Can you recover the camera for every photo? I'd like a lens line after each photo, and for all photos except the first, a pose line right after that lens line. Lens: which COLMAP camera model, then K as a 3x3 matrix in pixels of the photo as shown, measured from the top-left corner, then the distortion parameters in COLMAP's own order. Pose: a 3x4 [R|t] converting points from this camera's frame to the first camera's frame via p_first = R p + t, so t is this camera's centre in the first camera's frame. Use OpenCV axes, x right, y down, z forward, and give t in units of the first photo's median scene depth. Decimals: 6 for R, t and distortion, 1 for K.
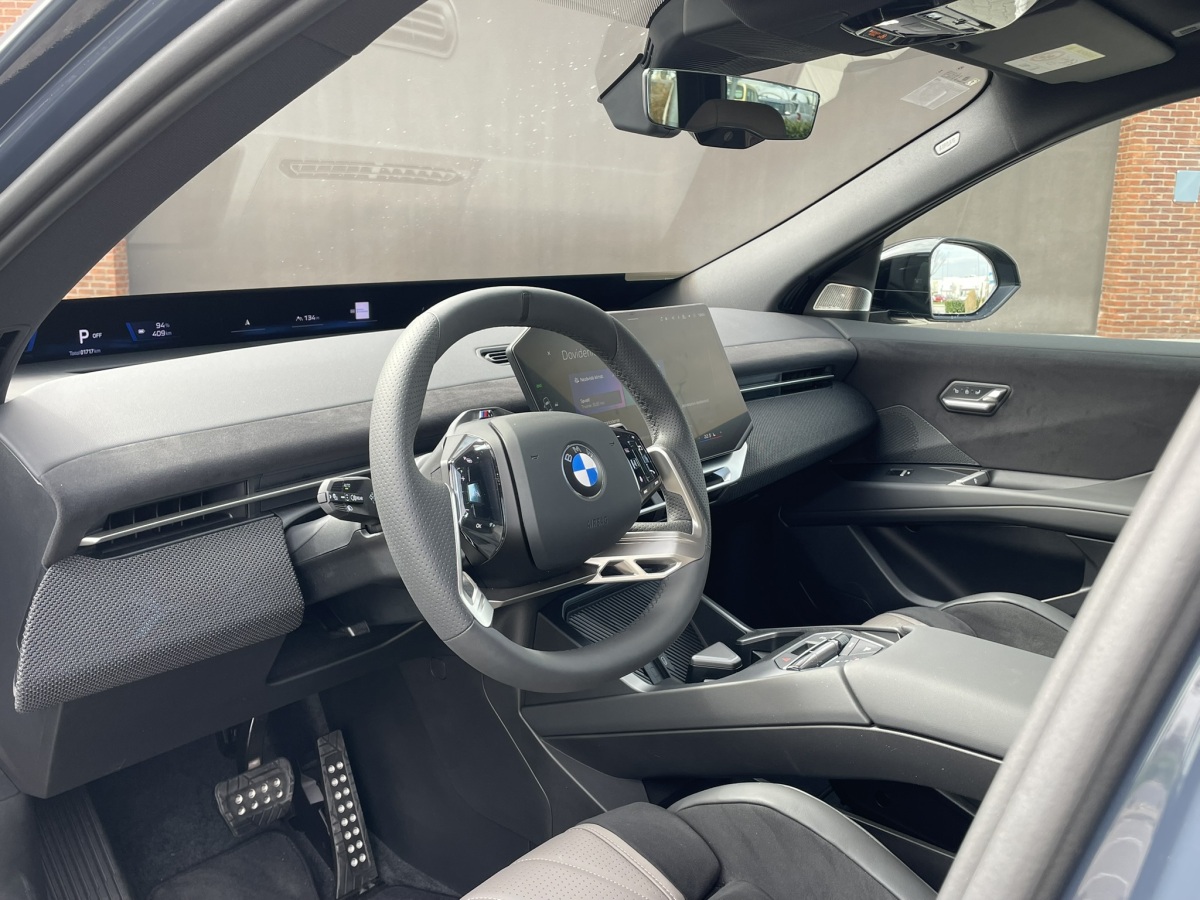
lens RADIAL K [[1053.9, 0, 603.2], [0, 1053.9, 452.0], [0, 0, 1]] dist [0.125099, -0.203126]
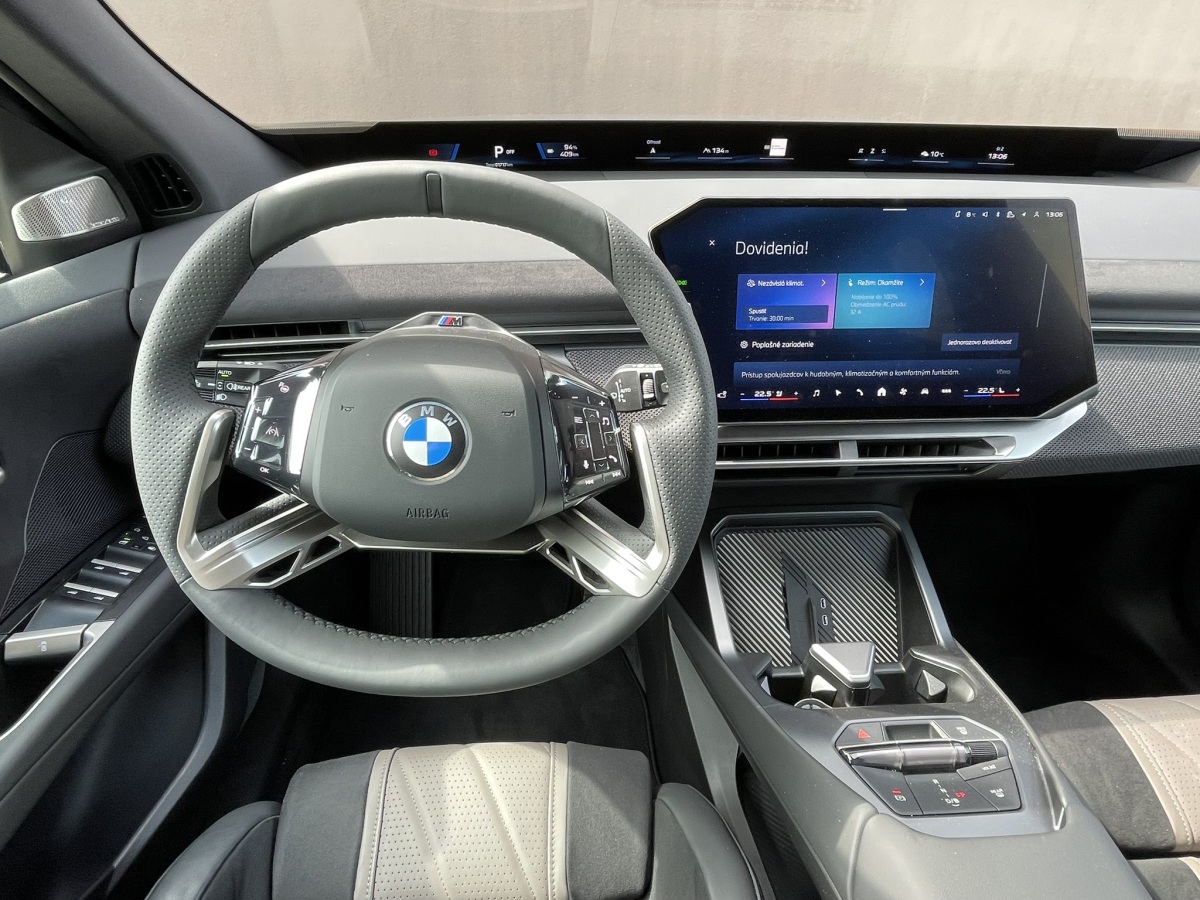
lens RADIAL K [[704.8, 0, 595.6], [0, 704.8, 446.6], [0, 0, 1]] dist [-0.001768, 0.000086]
pose [[0.684416, 0.371853, -0.627137, 0.182914], [-0.164861, 0.916813, 0.363695, -0.087420], [0.710209, -0.145528, 0.688785, 0.373594]]
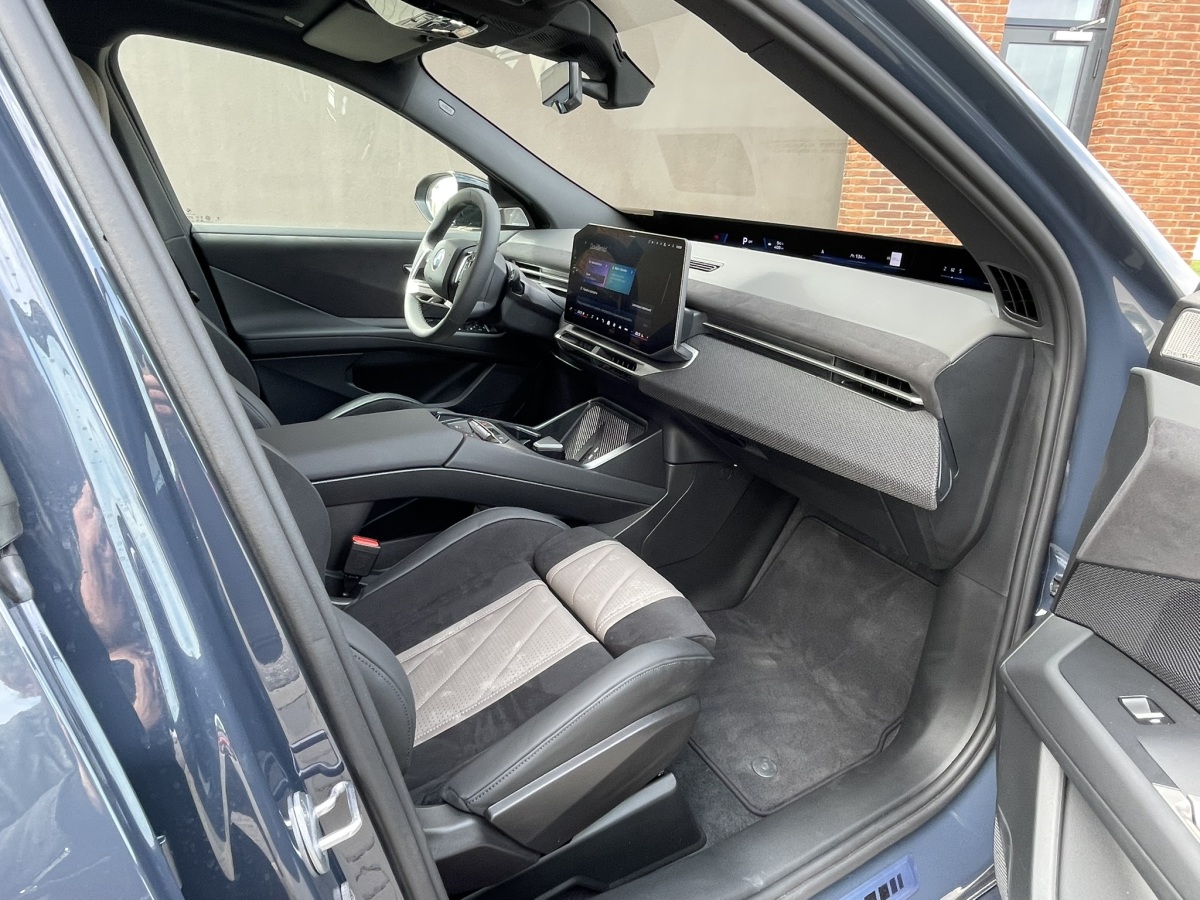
lens RADIAL K [[705.0, 0, 597.7], [0, 705.0, 450.7], [0, 0, 1]] dist [-0.005402, 0.001209]
pose [[-0.351749, 0.311891, -0.882608, 0.760566], [-0.254564, 0.875458, 0.410817, -0.191571], [0.900816, 0.369185, -0.228545, 0.959726]]
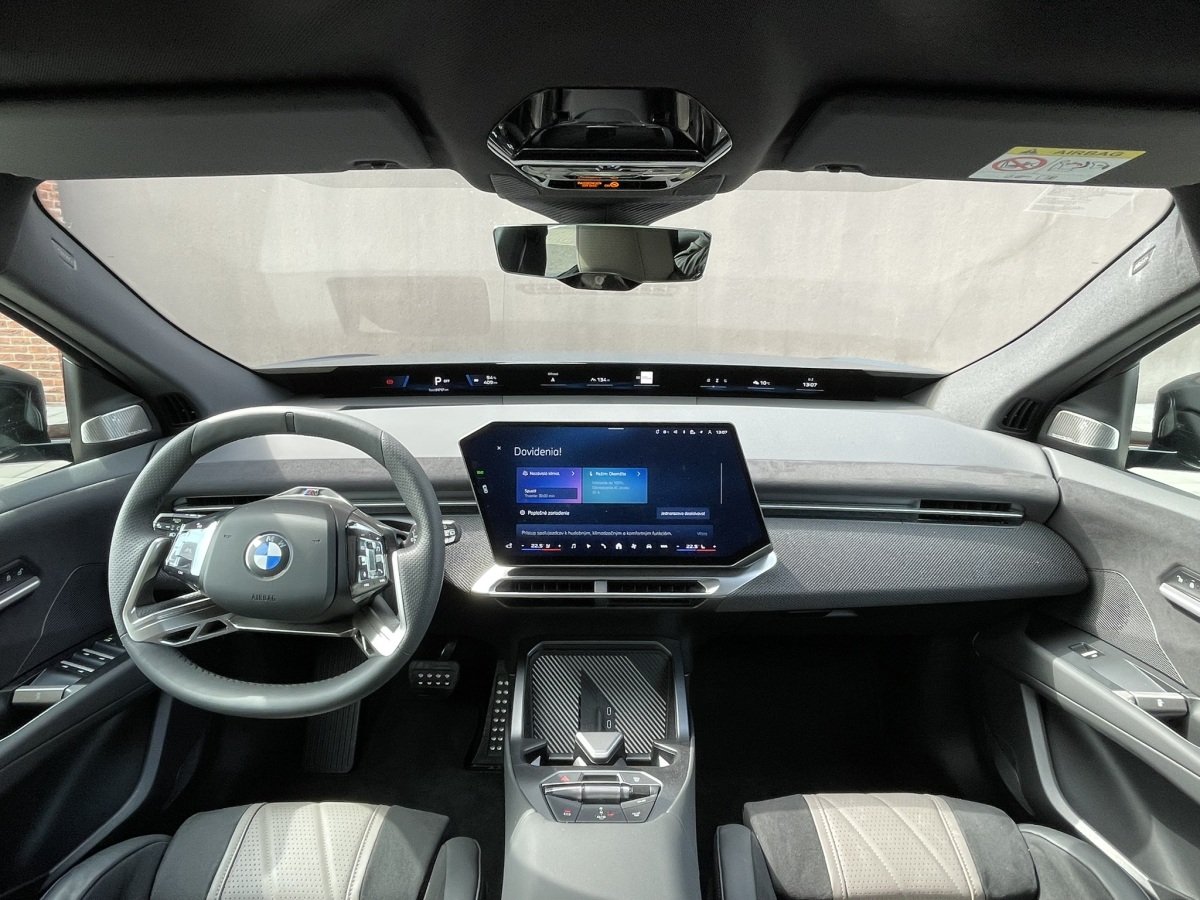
lens RADIAL K [[705.1, 0, 600.0], [0, 705.1, 450.0], [0, 0, 1]] dist [-0.002955, -0.000143]
pose [[0.639785, 0.198462, -0.742487, 0.428355], [-0.167096, 0.978894, 0.117669, -0.139508], [0.750169, 0.048784, 0.659444, 0.364430]]
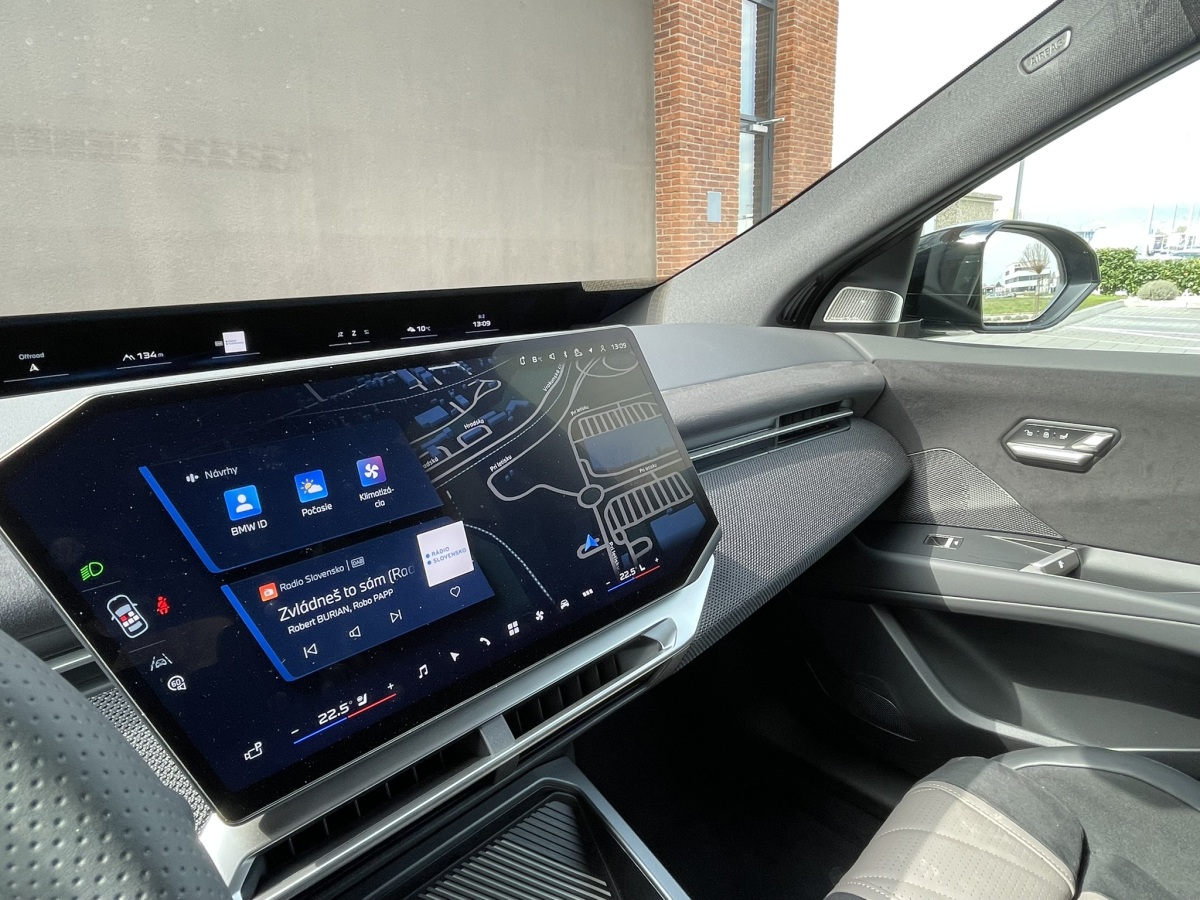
lens RADIAL K [[705.0, 0, 597.7], [0, 705.0, 450.7], [0, 0, 1]] dist [-0.005402, 0.001209]
pose [[0.994045, -0.010183, -0.108498, 0.096905], [0.015968, 0.998489, 0.052588, -0.076212], [0.107799, -0.054008, 0.992705, 0.509856]]
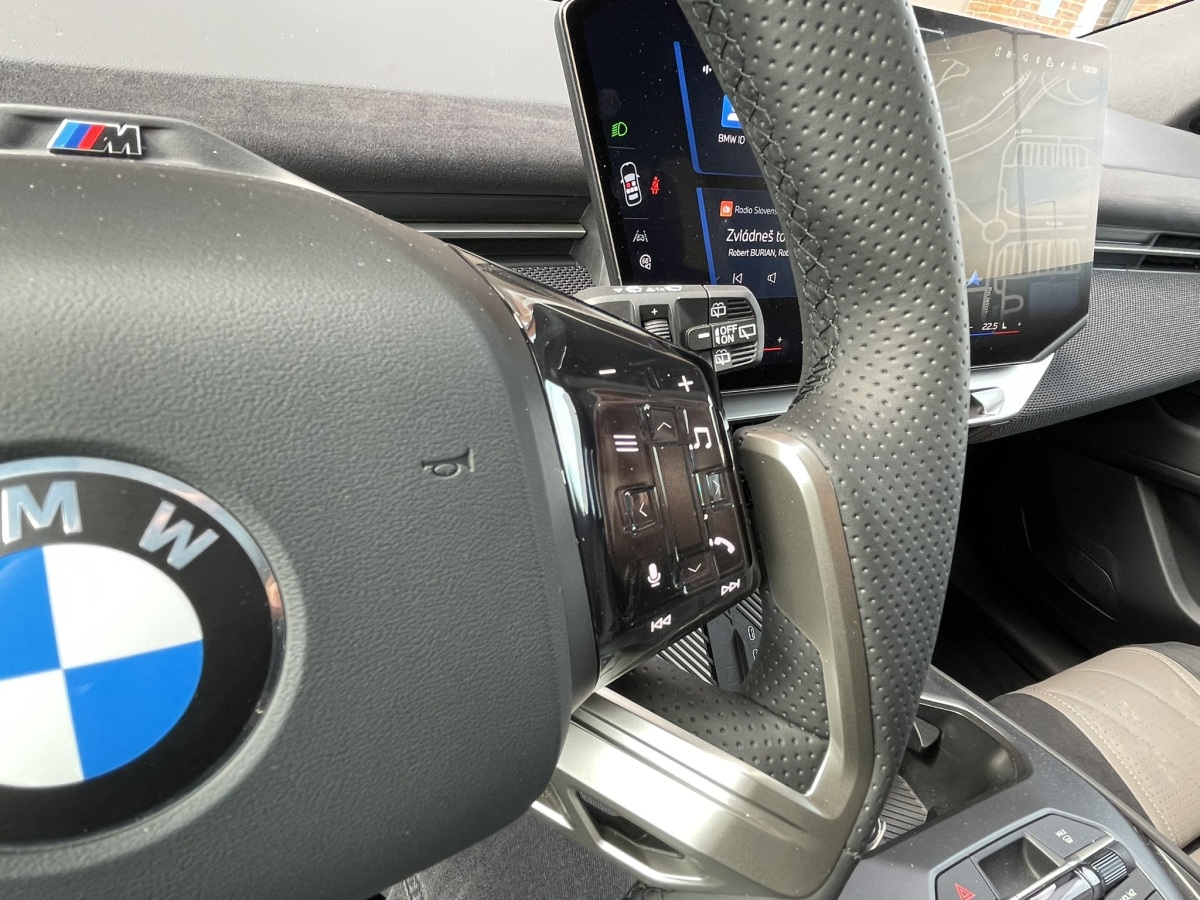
lens RADIAL K [[706.2, 0, 570.9], [0, 706.2, 448.6], [0, 0, 1]] dist [-0.003208, -0.001056]
pose [[0.892105, 0.342808, -0.294333, 0.029879], [-0.230103, 0.905321, 0.356998, -0.028871], [0.388847, -0.250752, 0.886522, 0.474857]]
